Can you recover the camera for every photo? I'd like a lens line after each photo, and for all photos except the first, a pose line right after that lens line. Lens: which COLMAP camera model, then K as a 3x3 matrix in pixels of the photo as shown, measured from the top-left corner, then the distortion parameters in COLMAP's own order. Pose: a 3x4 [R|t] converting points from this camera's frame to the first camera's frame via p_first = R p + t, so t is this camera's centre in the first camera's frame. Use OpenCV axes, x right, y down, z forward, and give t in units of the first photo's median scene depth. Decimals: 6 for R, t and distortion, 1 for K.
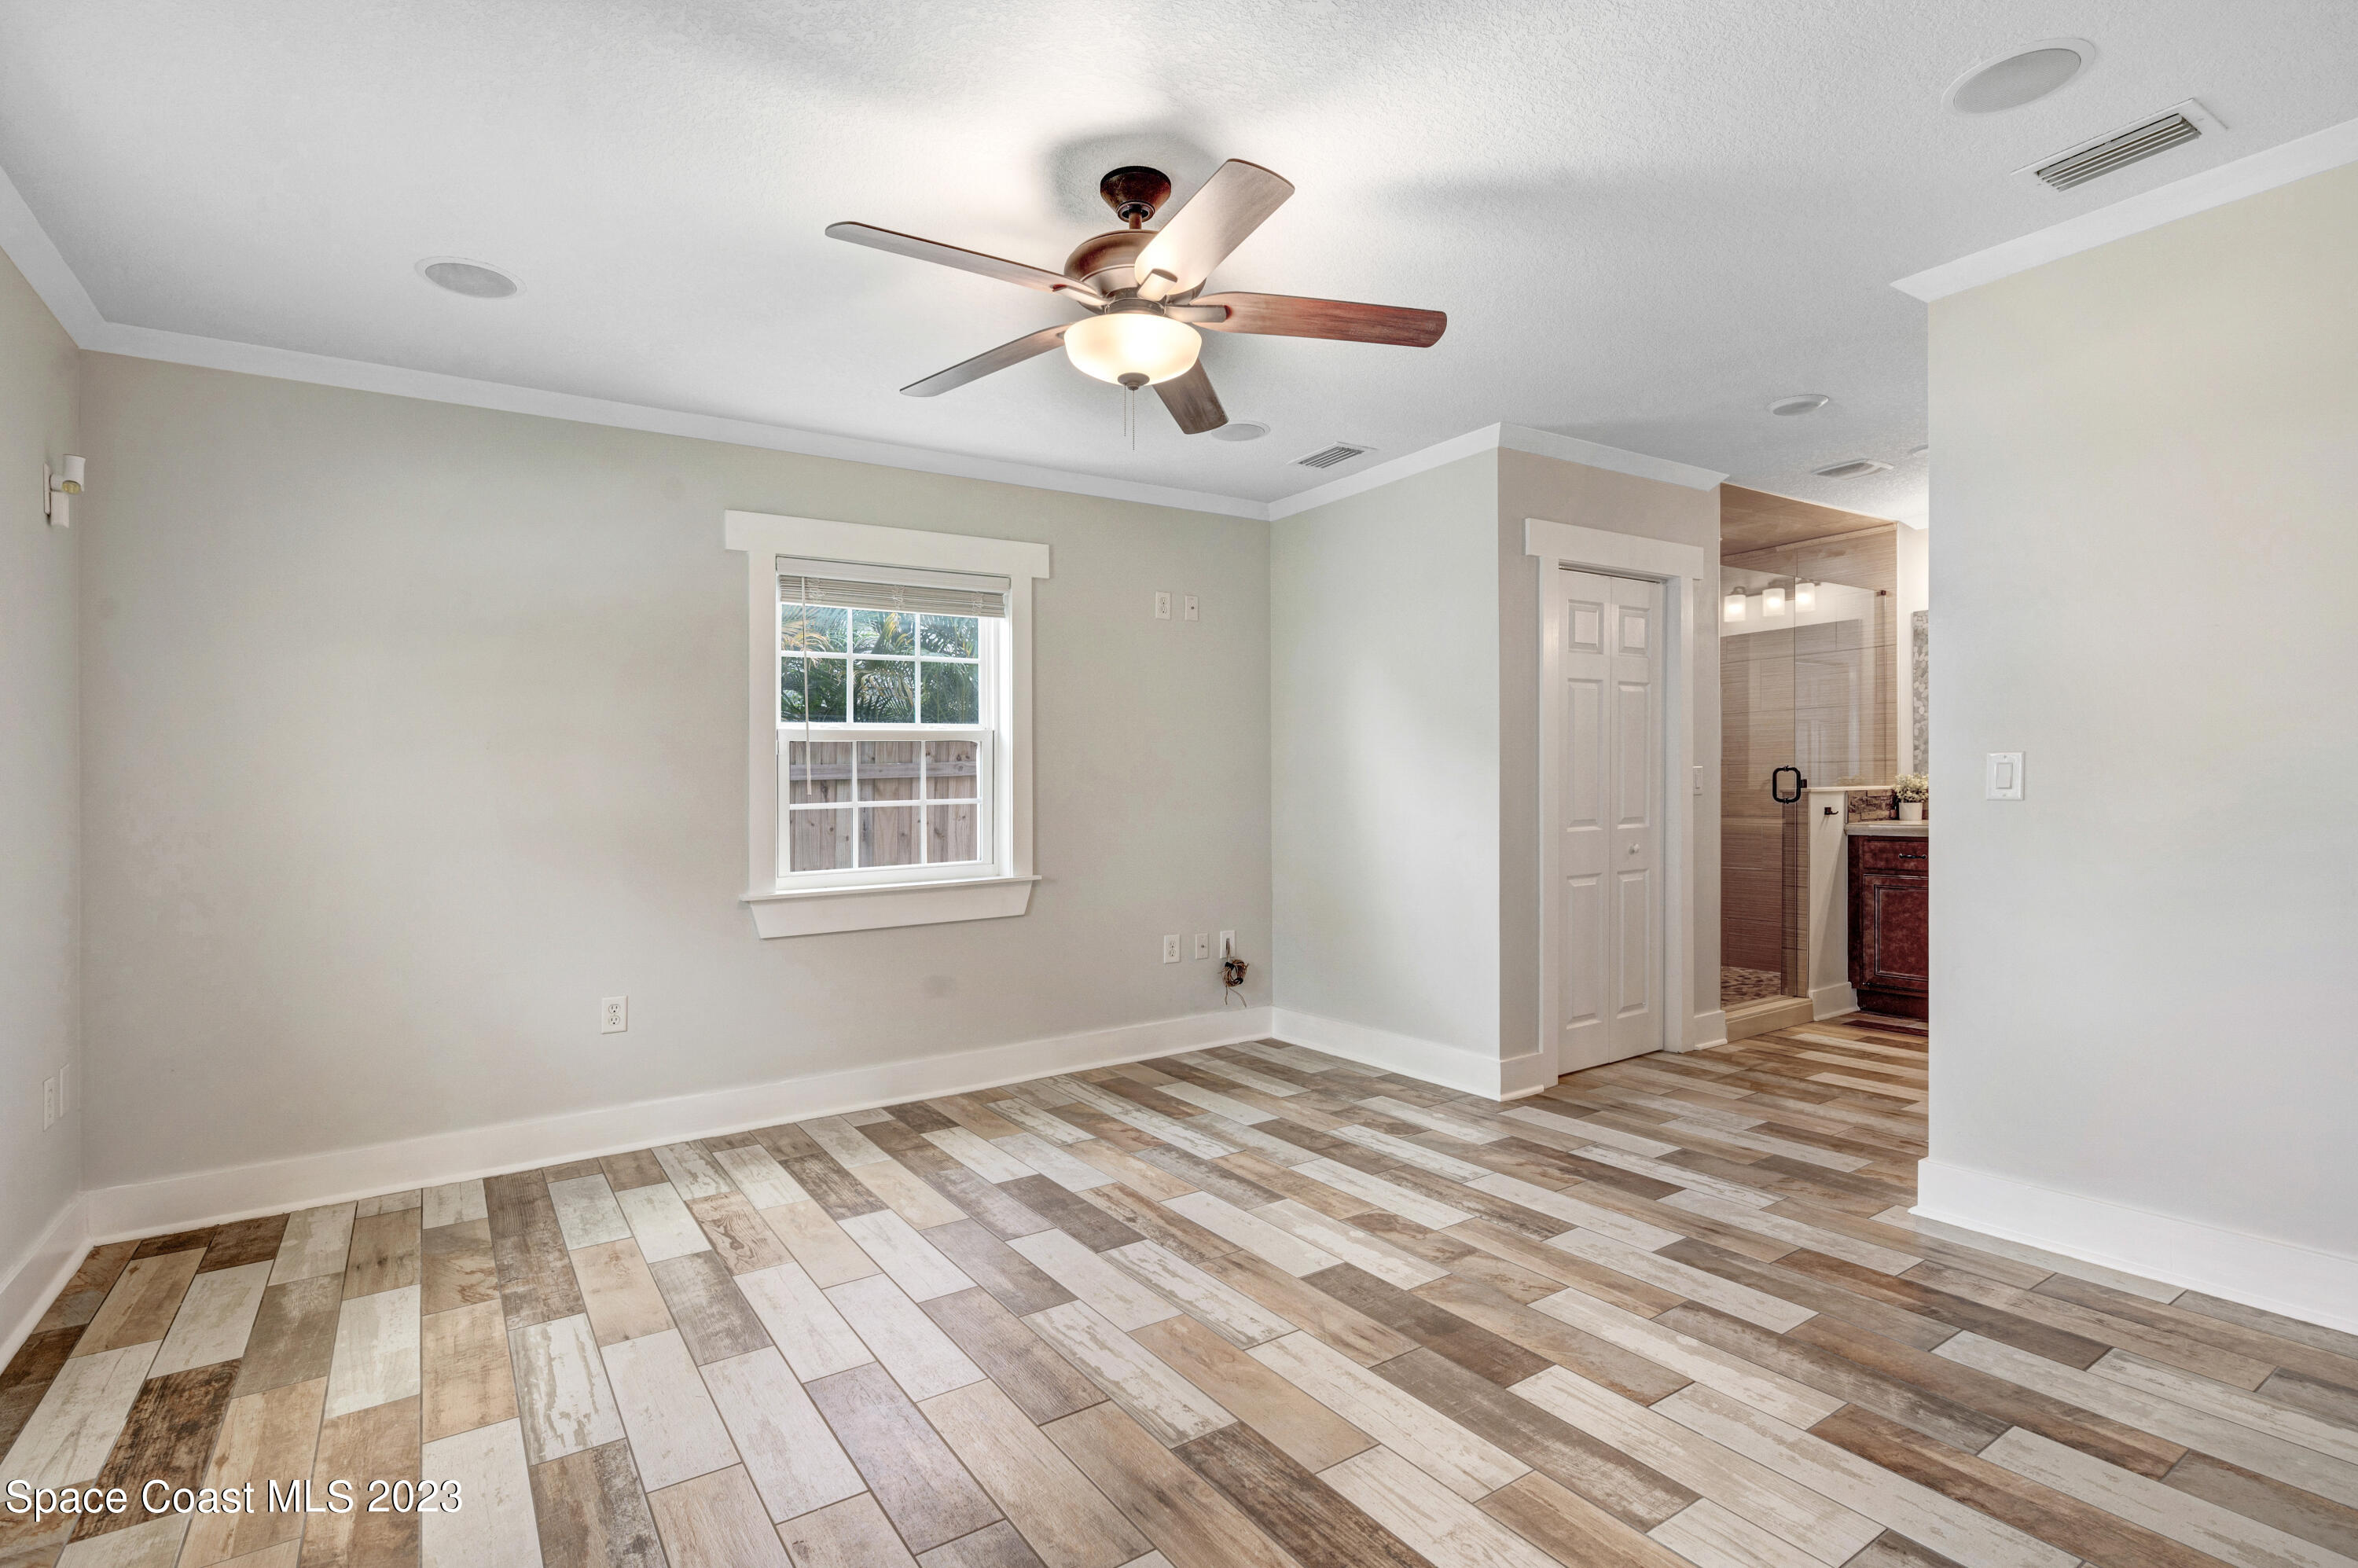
lens RADIAL K [[1104.2, 0, 1137.4], [0, 1104.2, 843.9], [0, 0, 1]] dist [0.000966, 0.000049]
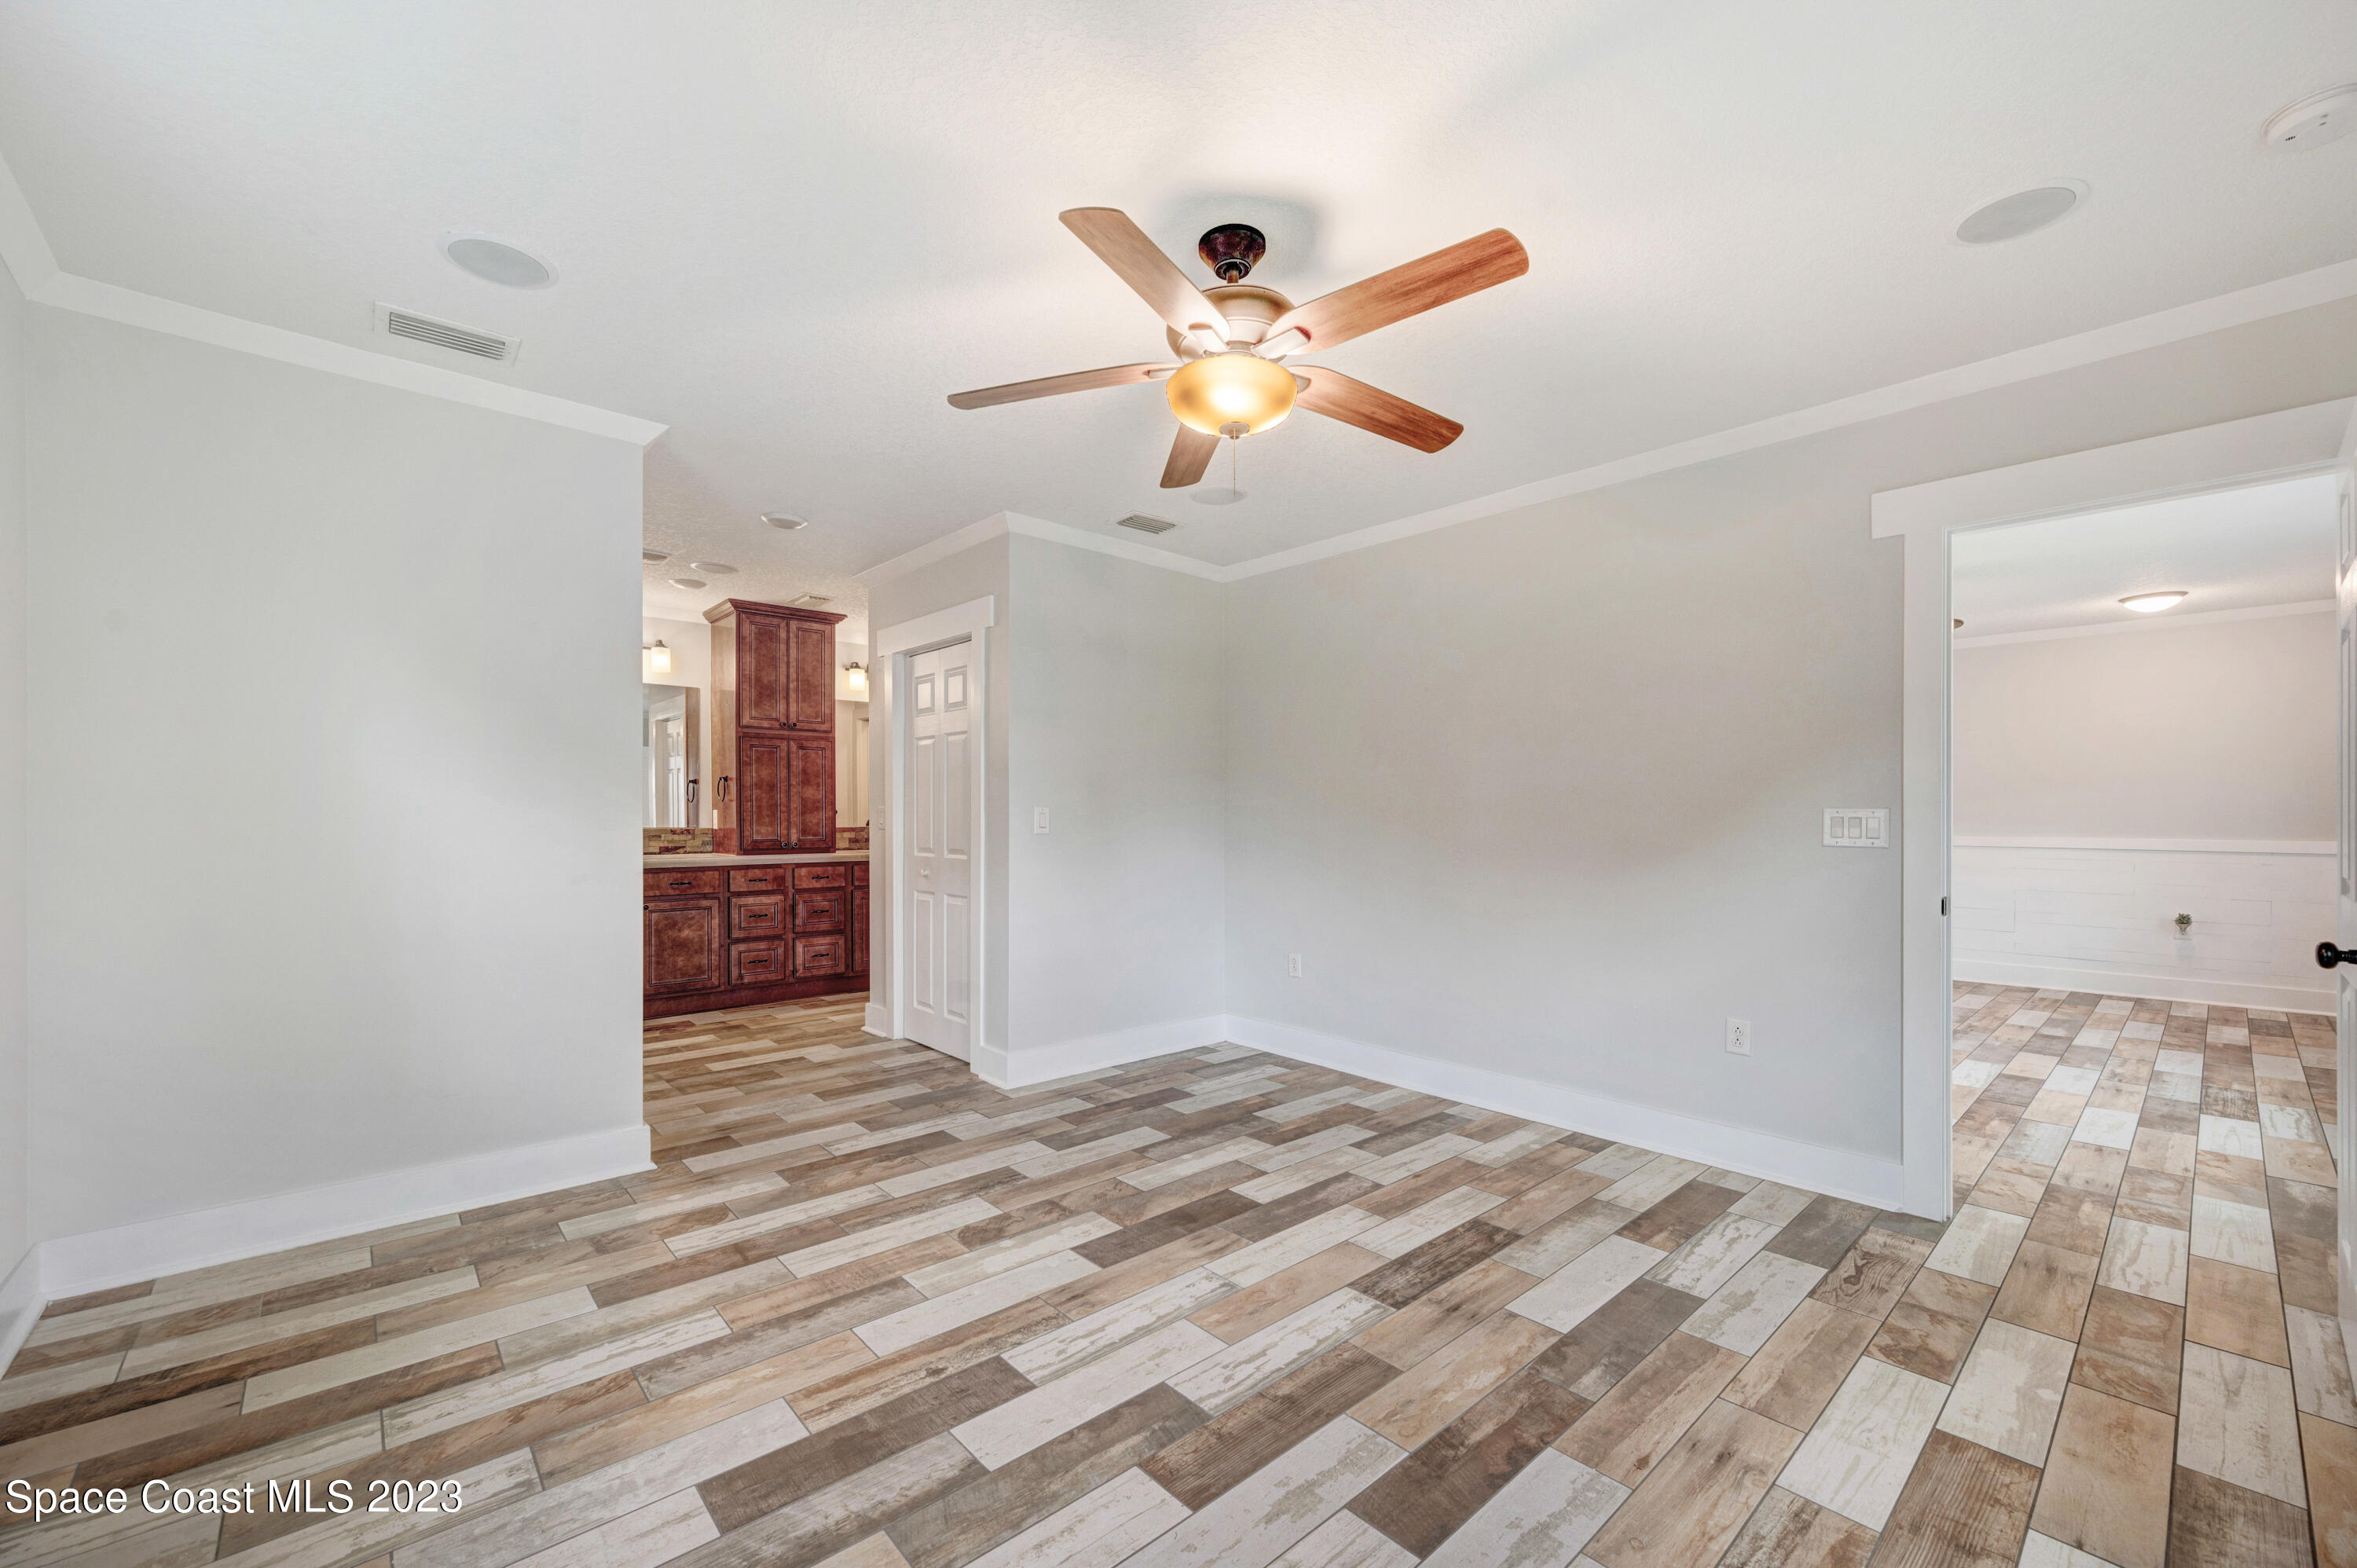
lens RADIAL K [[975.4, 0, 1181.2], [0, 975.4, 811.6], [0, 0, 1]] dist [-0.001697, -0.000143]
pose [[-0.167947, 0.024616, 0.985489, -0.631205], [0.050793, 0.998576, -0.016286, -0.028383], [-0.984487, 0.047320, -0.168958, 0.815082]]
